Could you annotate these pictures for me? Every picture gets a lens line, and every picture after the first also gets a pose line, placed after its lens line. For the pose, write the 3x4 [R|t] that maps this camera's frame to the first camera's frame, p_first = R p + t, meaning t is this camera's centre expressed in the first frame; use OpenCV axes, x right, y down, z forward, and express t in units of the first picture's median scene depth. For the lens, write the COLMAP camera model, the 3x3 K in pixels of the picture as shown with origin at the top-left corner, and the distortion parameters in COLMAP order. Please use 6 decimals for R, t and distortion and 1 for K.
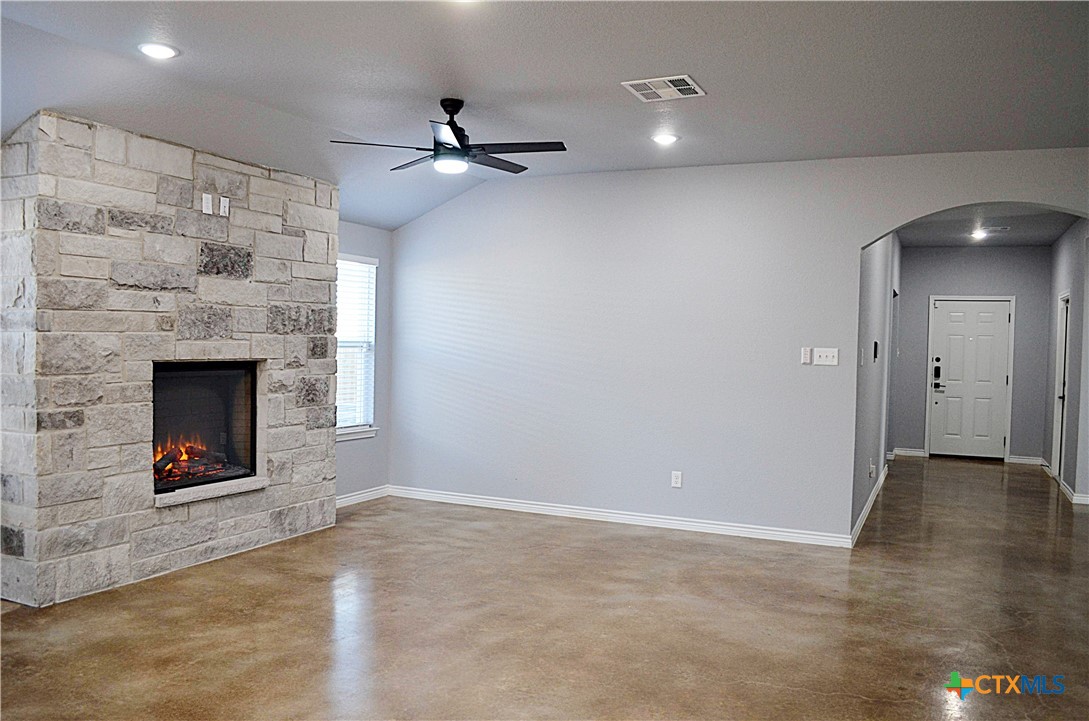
lens RADIAL K [[858.5, 0, 546.7], [0, 858.5, 369.6], [0, 0, 1]] dist [-0.074667, 0.002601]
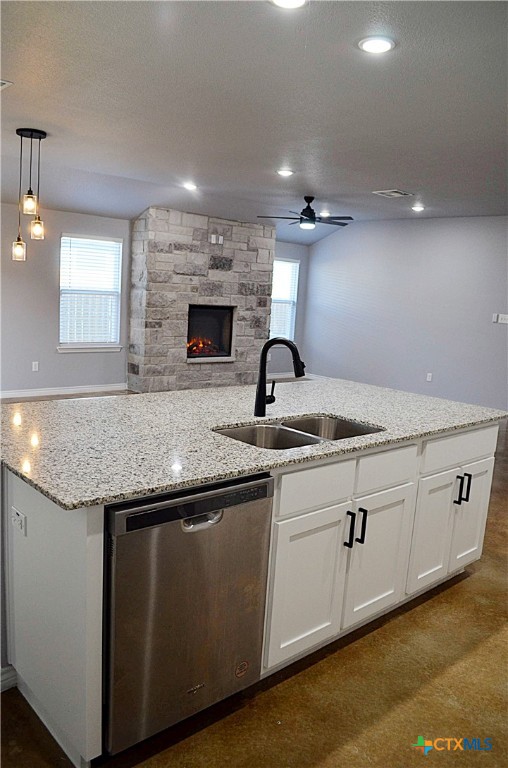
lens RADIAL K [[605.4, 0, 257.7], [0, 605.4, 386.8], [0, 0, 1]] dist [-0.074667, 0.002601]
pose [[0.927609, 0.093295, -0.361715, 0.364903], [-0.055325, 0.991943, 0.113965, 0.016261], [0.369433, -0.085703, 0.925297, -0.557528]]
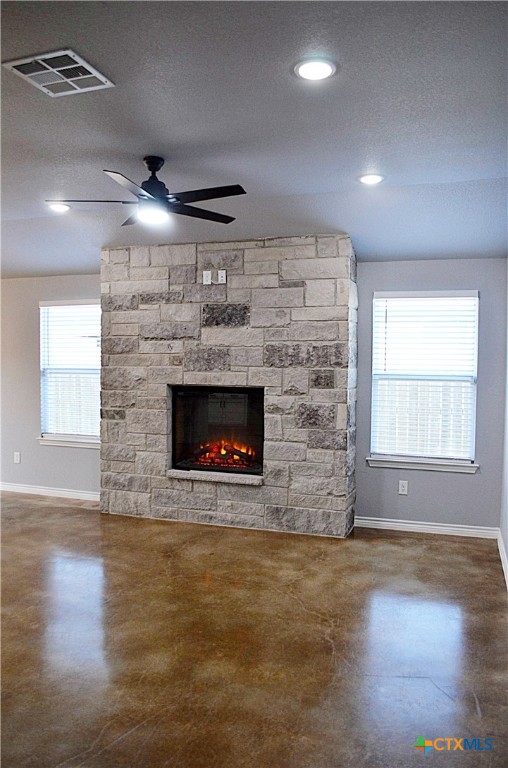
lens RADIAL K [[605.4, 0, 257.7], [0, 605.4, 386.8], [0, 0, 1]] dist [-0.074667, 0.002601]
pose [[0.113958, 0.021310, -0.993257, 0.638628], [-0.042750, 0.998949, 0.016528, -0.029608], [0.992565, 0.040578, 0.114749, 0.970781]]
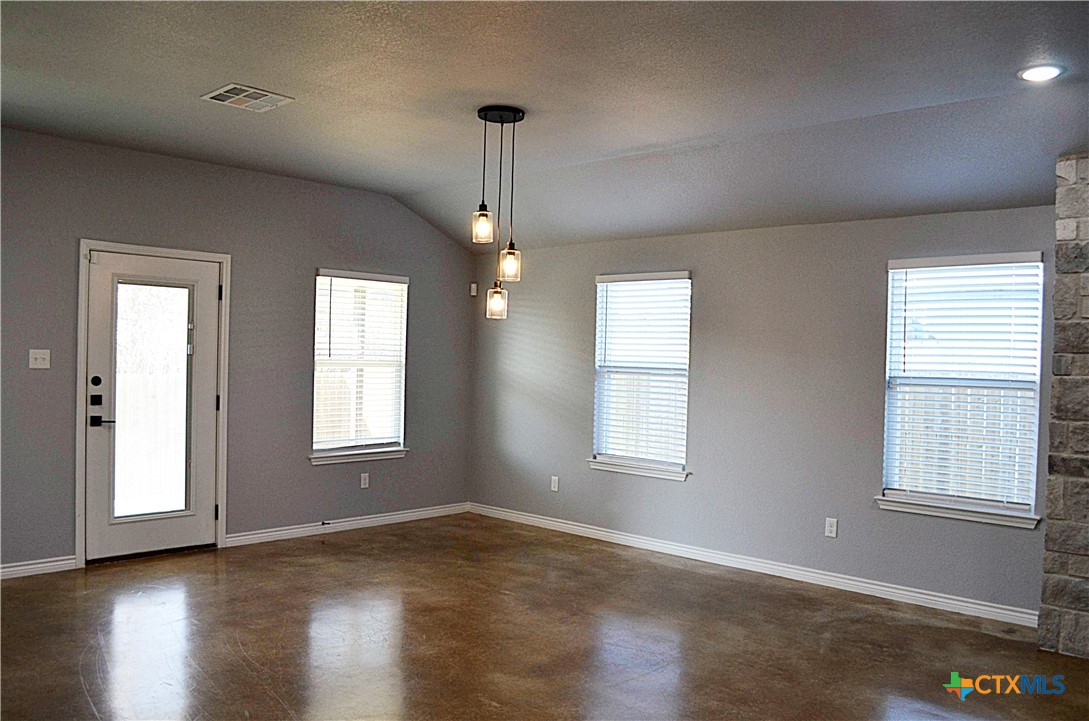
lens RADIAL K [[858.5, 0, 546.7], [0, 858.5, 369.6], [0, 0, 1]] dist [-0.074667, 0.002601]
pose [[-0.307378, -0.017259, -0.951431, 0.439769], [-0.066831, 0.997758, 0.003492, -0.012088], [0.949238, 0.064659, -0.307843, 0.589971]]
